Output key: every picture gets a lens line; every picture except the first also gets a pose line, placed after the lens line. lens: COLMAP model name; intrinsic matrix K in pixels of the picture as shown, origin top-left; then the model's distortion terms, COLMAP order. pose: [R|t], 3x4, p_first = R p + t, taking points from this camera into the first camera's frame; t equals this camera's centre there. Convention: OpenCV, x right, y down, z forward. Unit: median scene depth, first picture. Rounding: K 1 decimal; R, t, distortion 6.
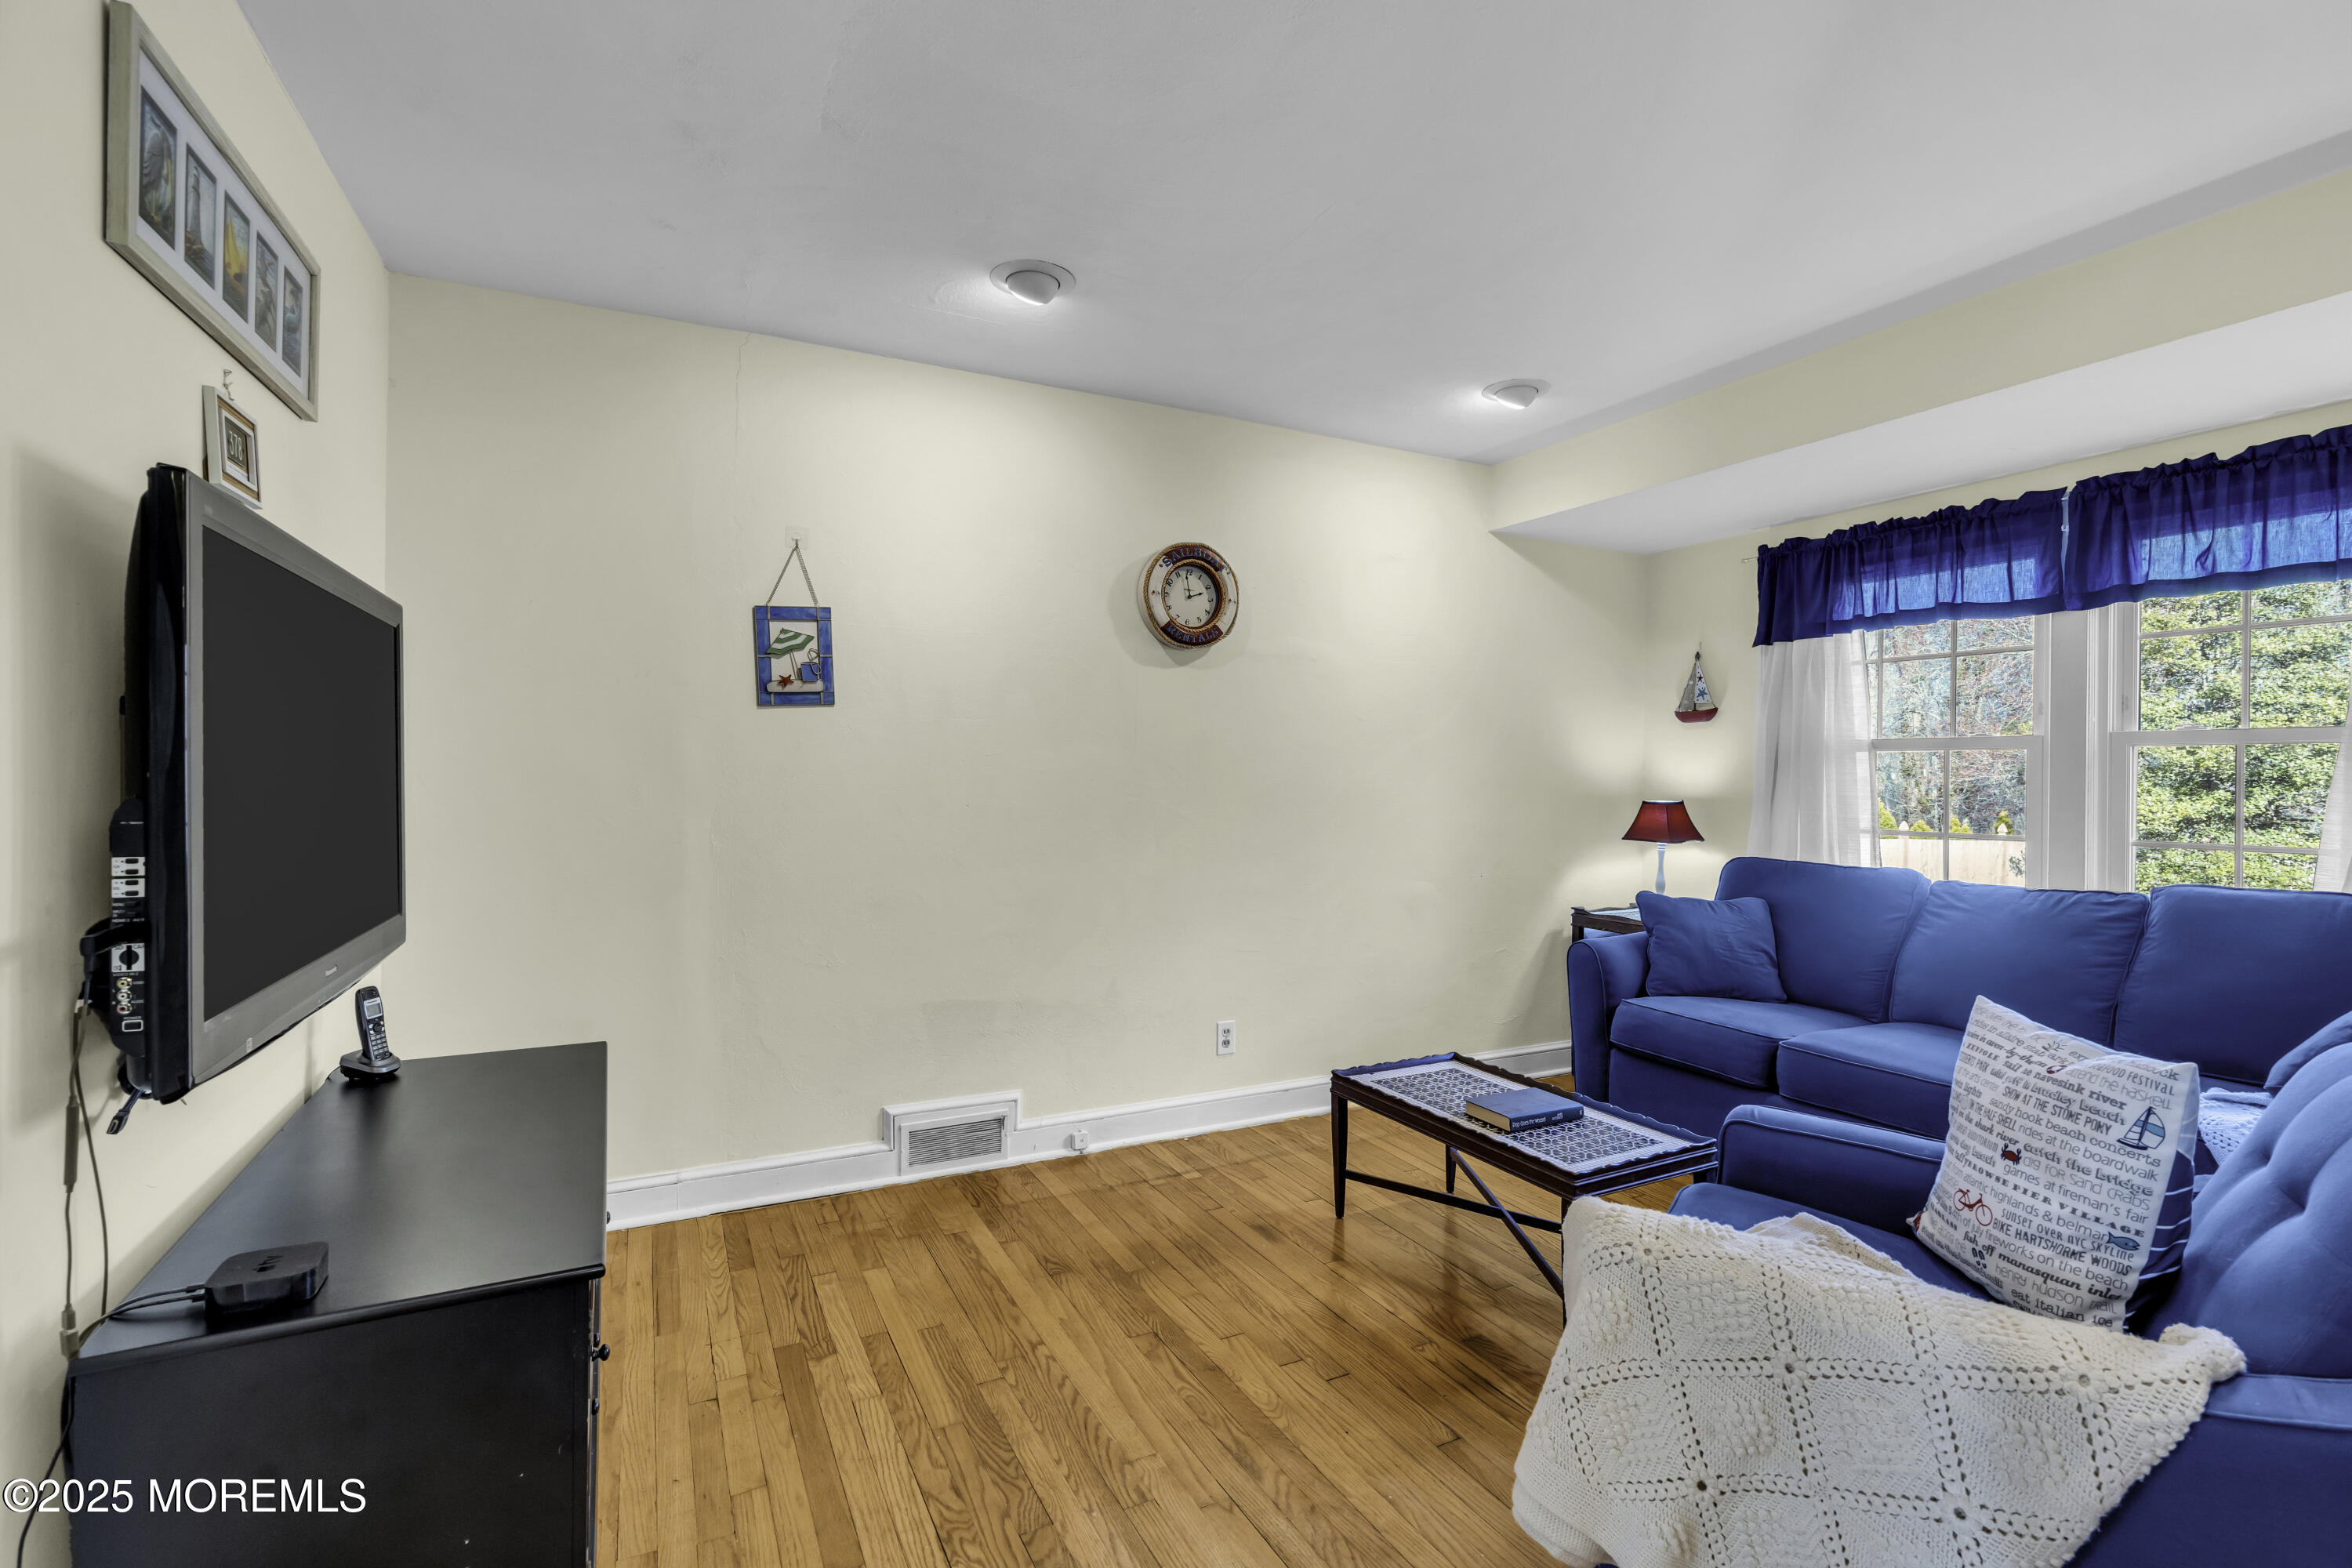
lens RADIAL K [[1061.9, 0, 1181.2], [0, 1061.9, 777.2], [0, 0, 1]] dist [-0.007504, 0.002450]
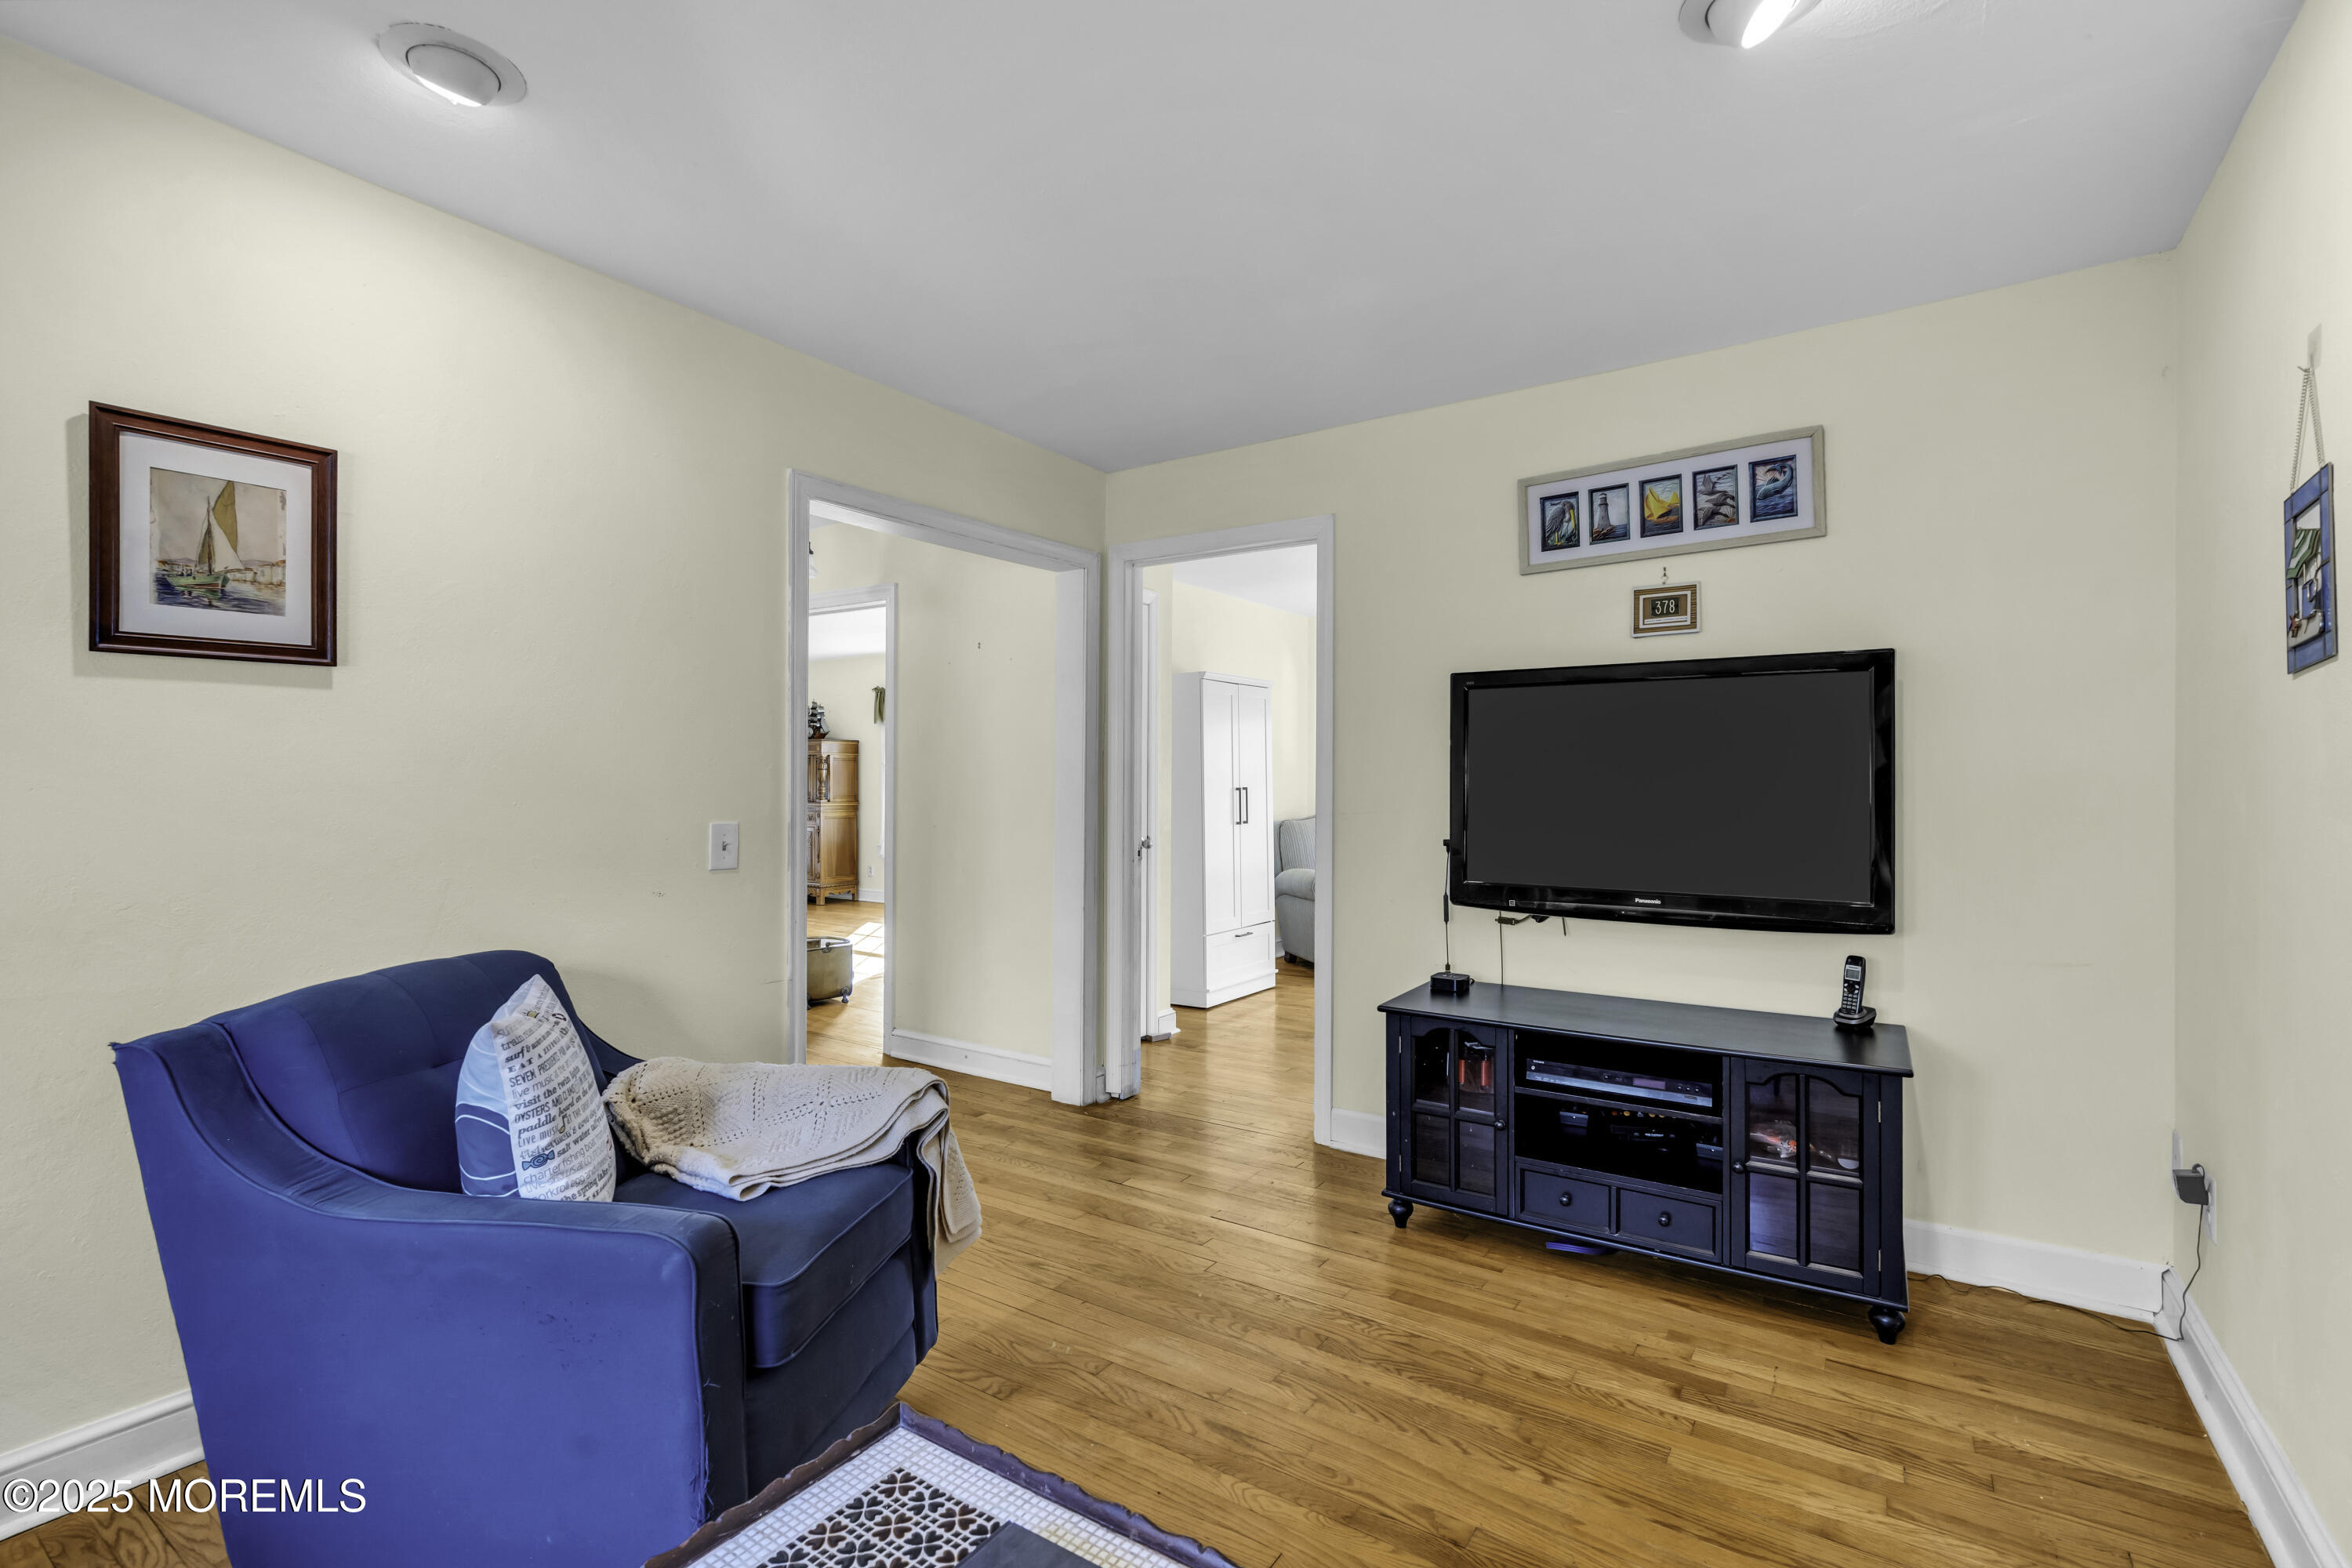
lens RADIAL K [[1061.9, 0, 1179.1], [0, 1061.9, 780.9], [0, 0, 1]] dist [-0.007504, 0.002450]
pose [[-0.874638, -0.014254, -0.484567, 0.584409], [-0.016756, 0.999859, 0.000833, -0.000129], [0.484487, 0.008848, -0.874754, 1.775932]]
